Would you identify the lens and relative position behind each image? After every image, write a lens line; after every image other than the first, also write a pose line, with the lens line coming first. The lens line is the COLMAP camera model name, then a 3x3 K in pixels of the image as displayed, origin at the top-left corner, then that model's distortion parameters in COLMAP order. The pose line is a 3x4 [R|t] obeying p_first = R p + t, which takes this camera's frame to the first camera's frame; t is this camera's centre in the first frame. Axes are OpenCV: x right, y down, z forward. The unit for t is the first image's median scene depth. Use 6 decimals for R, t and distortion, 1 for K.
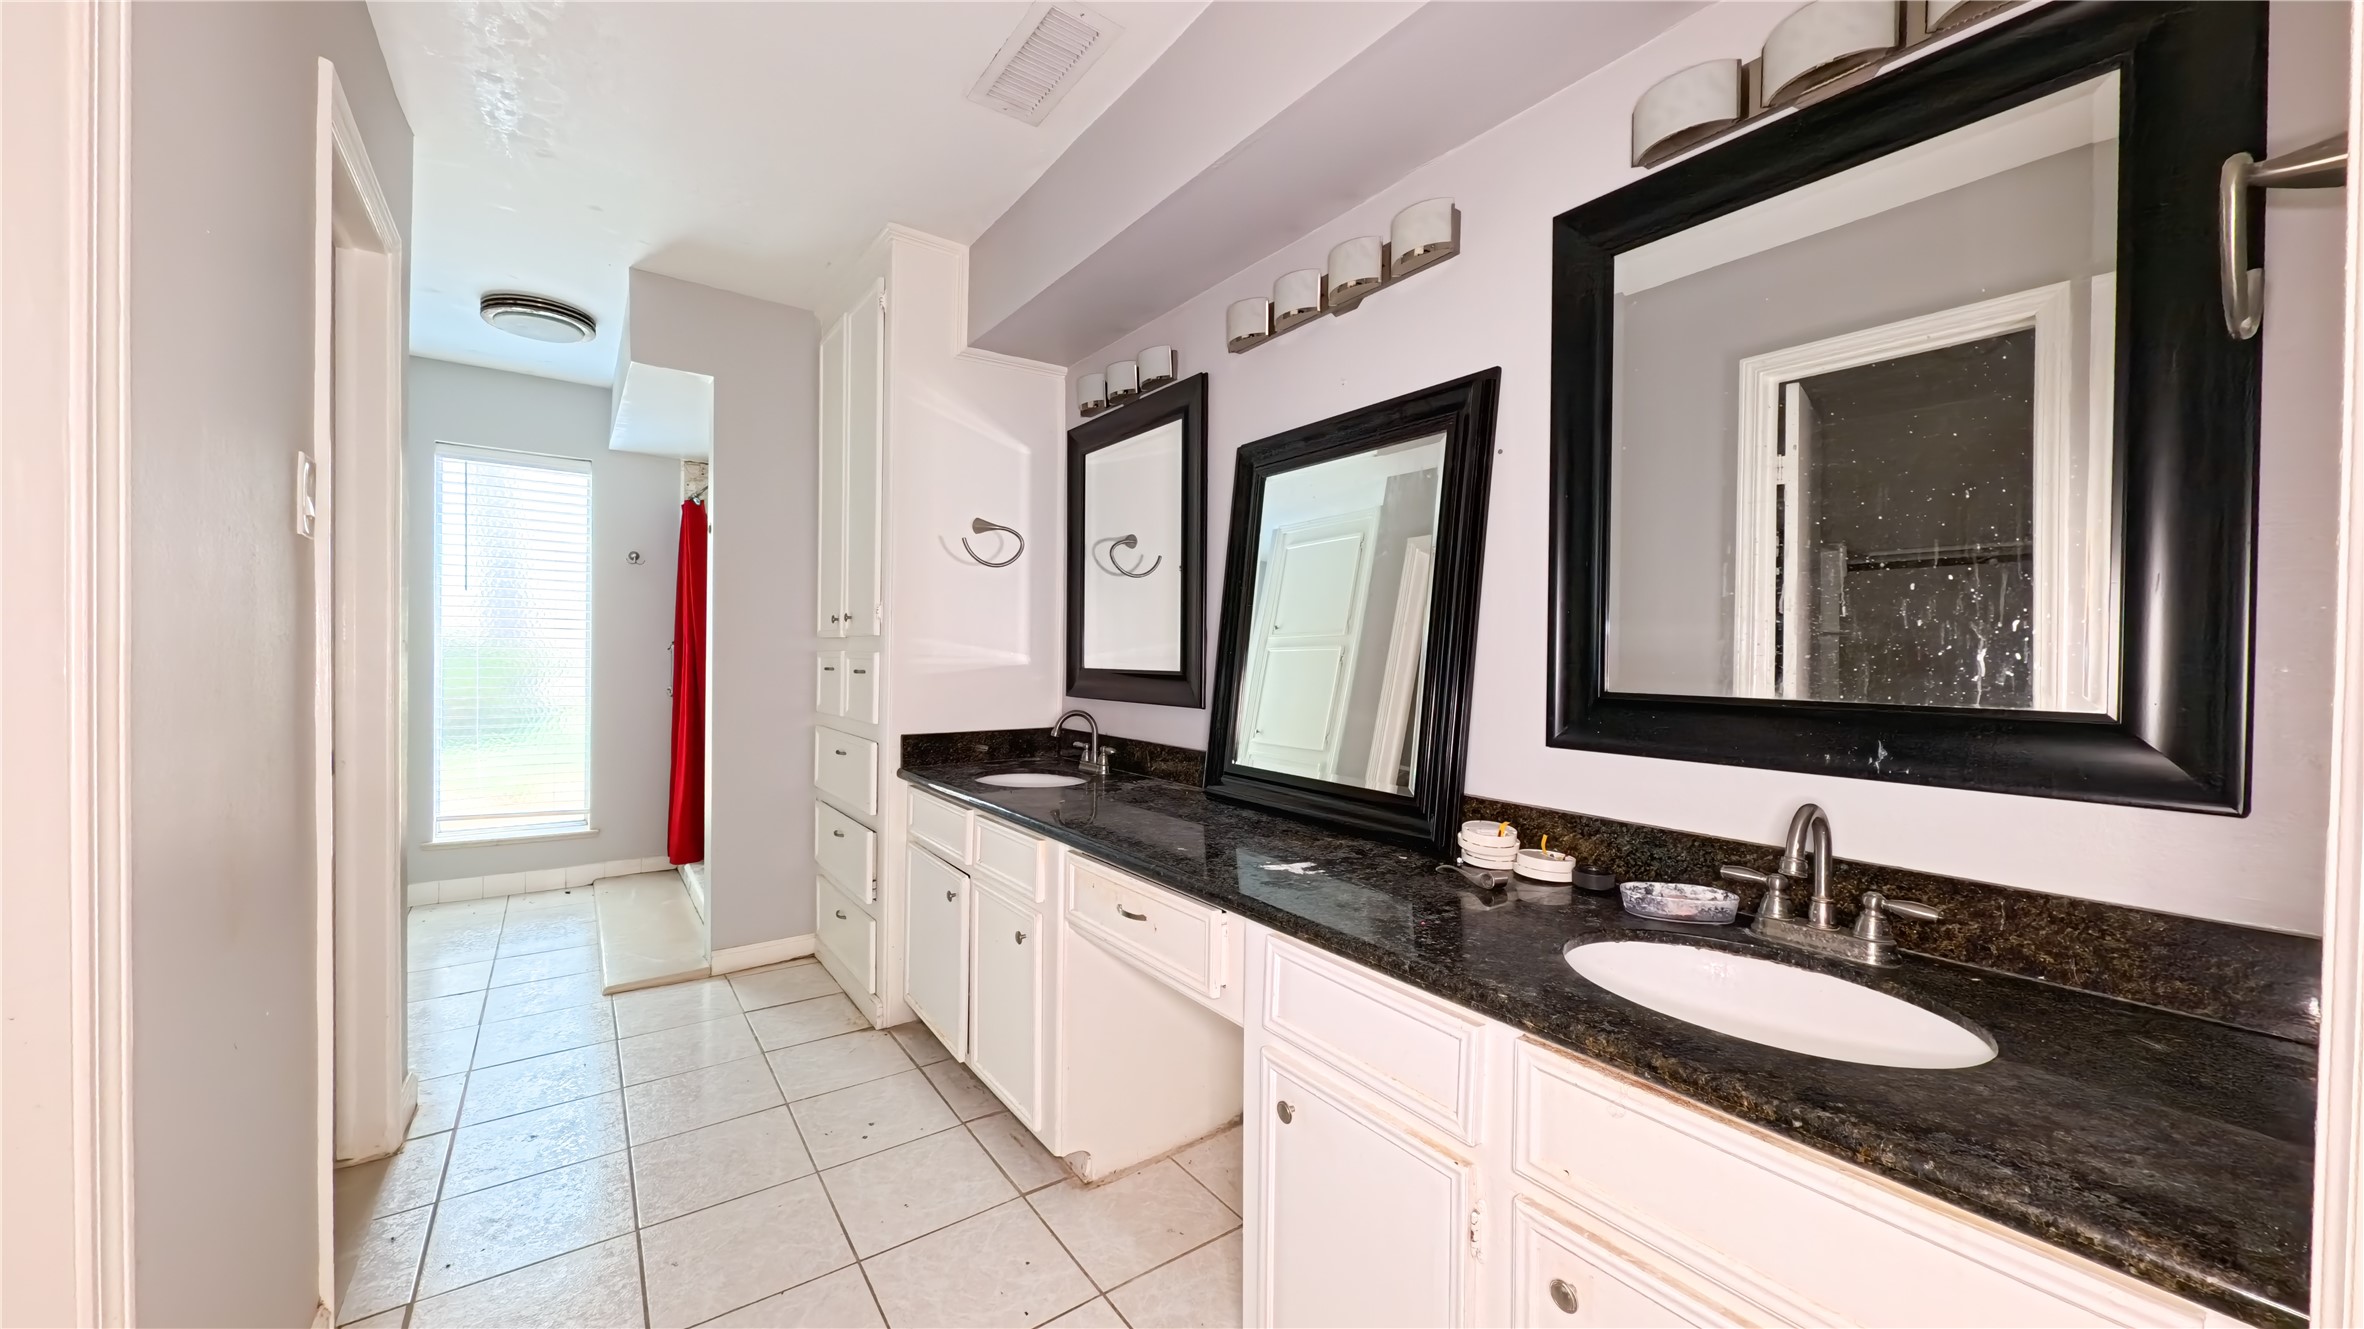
lens RADIAL K [[824.7, 0, 1189.3], [0, 824.7, 658.0], [0, 0, 1]] dist [-0.002557, -0.000581]
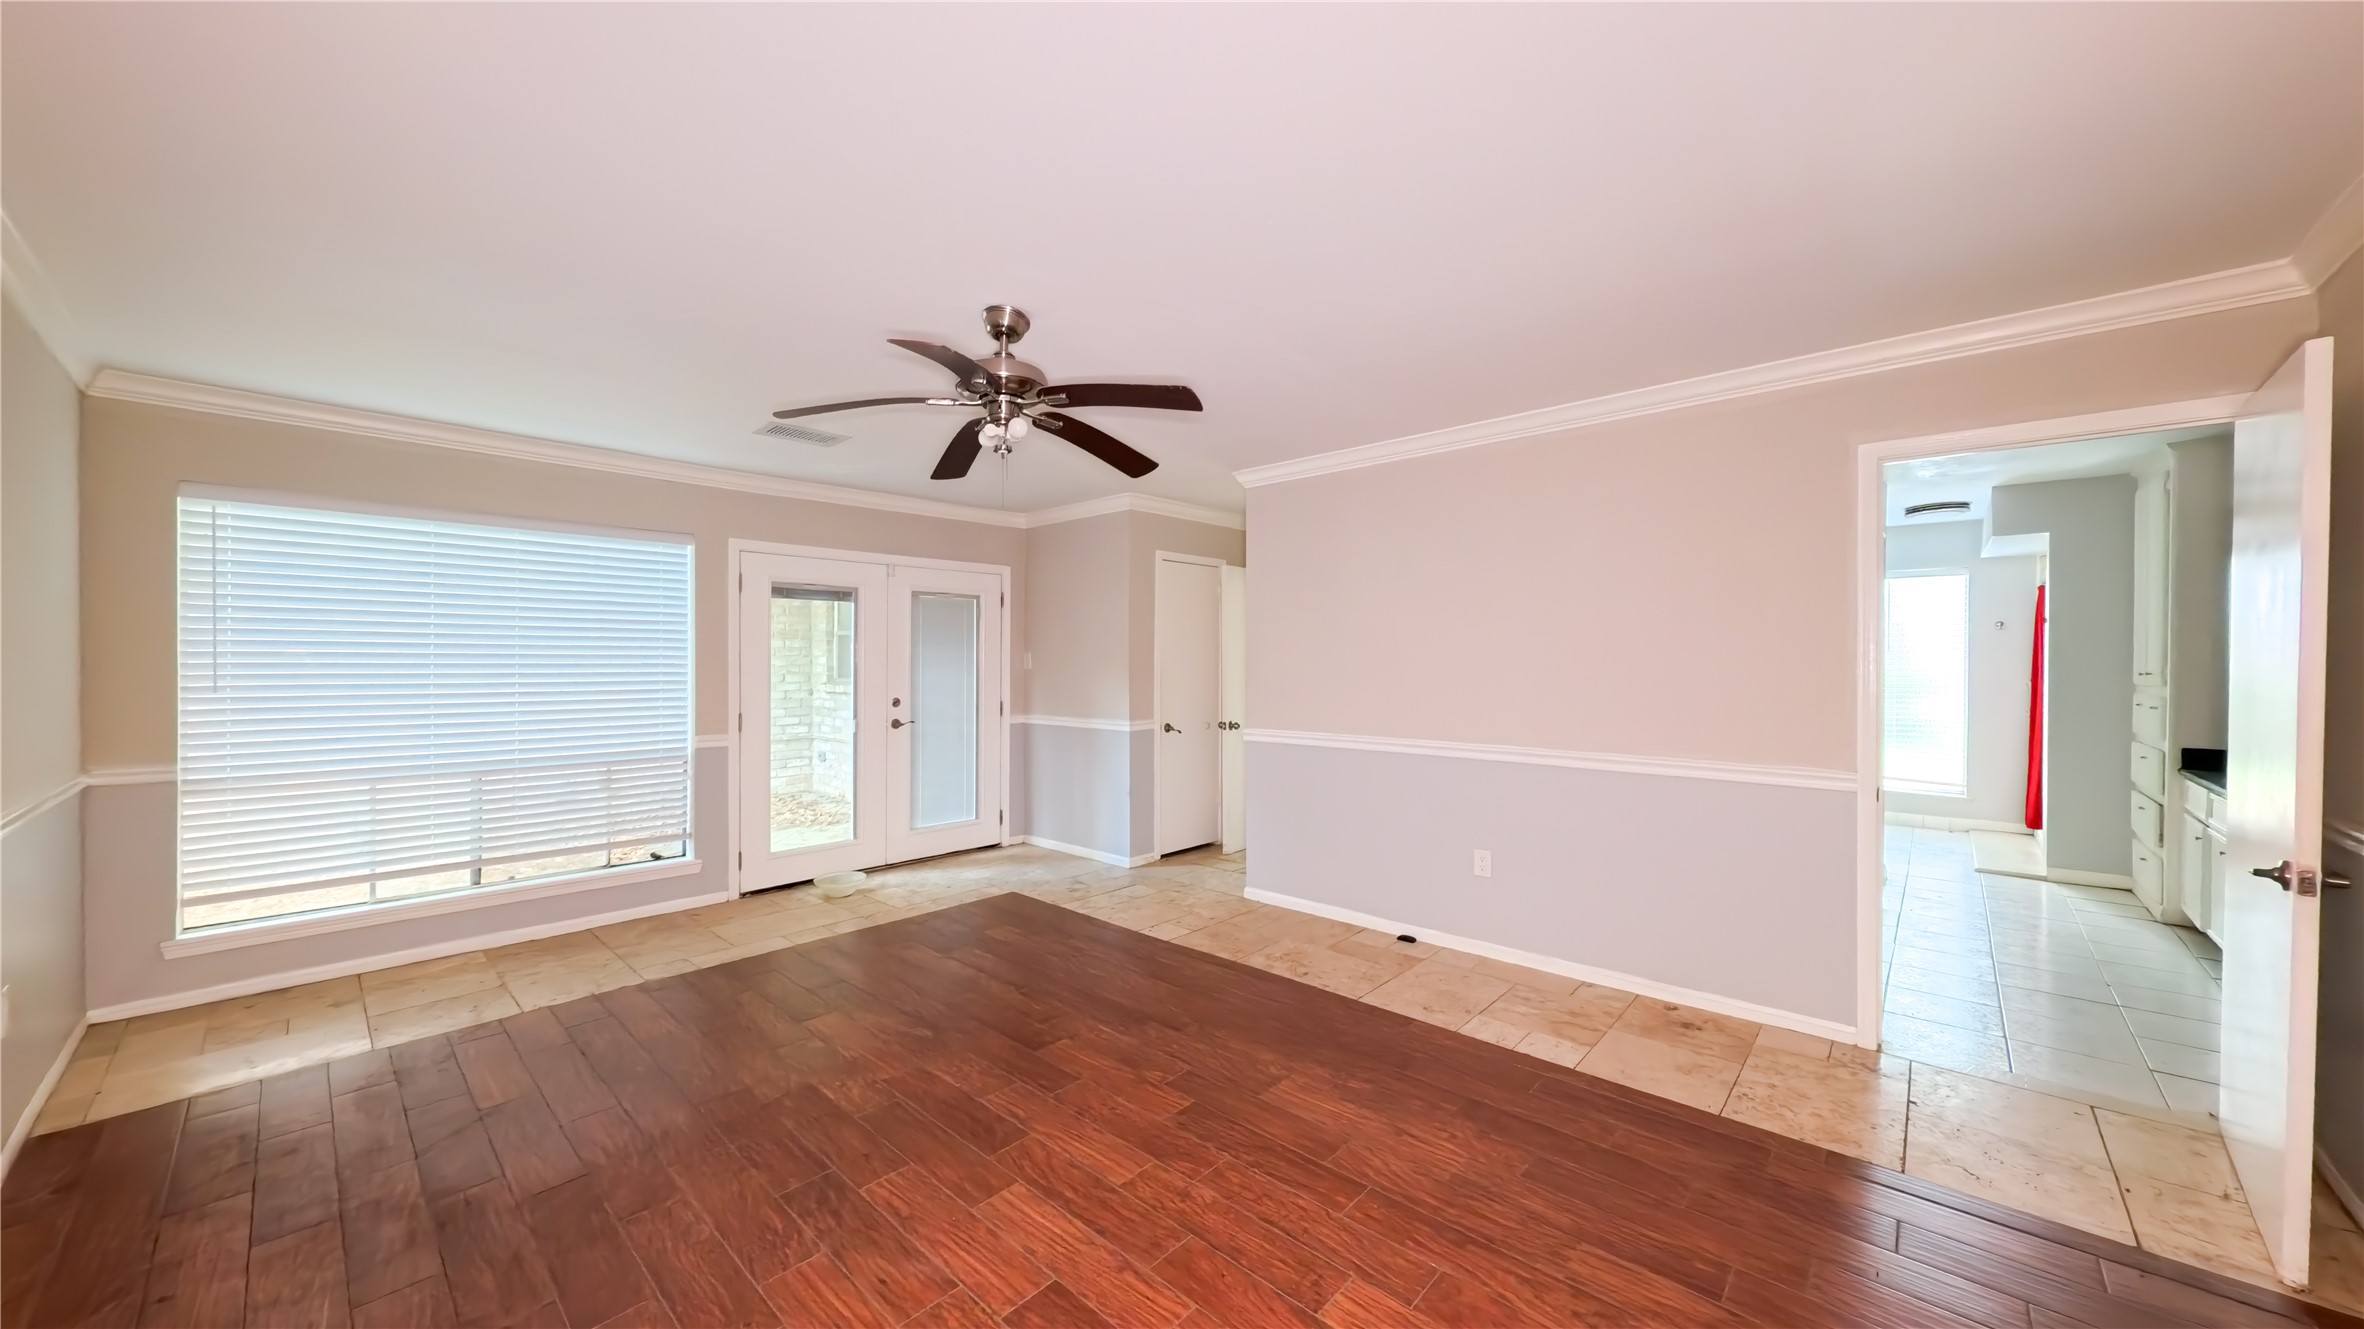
lens RADIAL K [[824.7, 0, 1194.9], [0, 824.7, 667.4], [0, 0, 1]] dist [-0.002557, -0.000581]
pose [[0.194433, -0.006085, -0.980897, 0.741335], [-0.008356, 0.999934, -0.007860, -0.031947], [0.980880, 0.009725, 0.194370, -1.055875]]
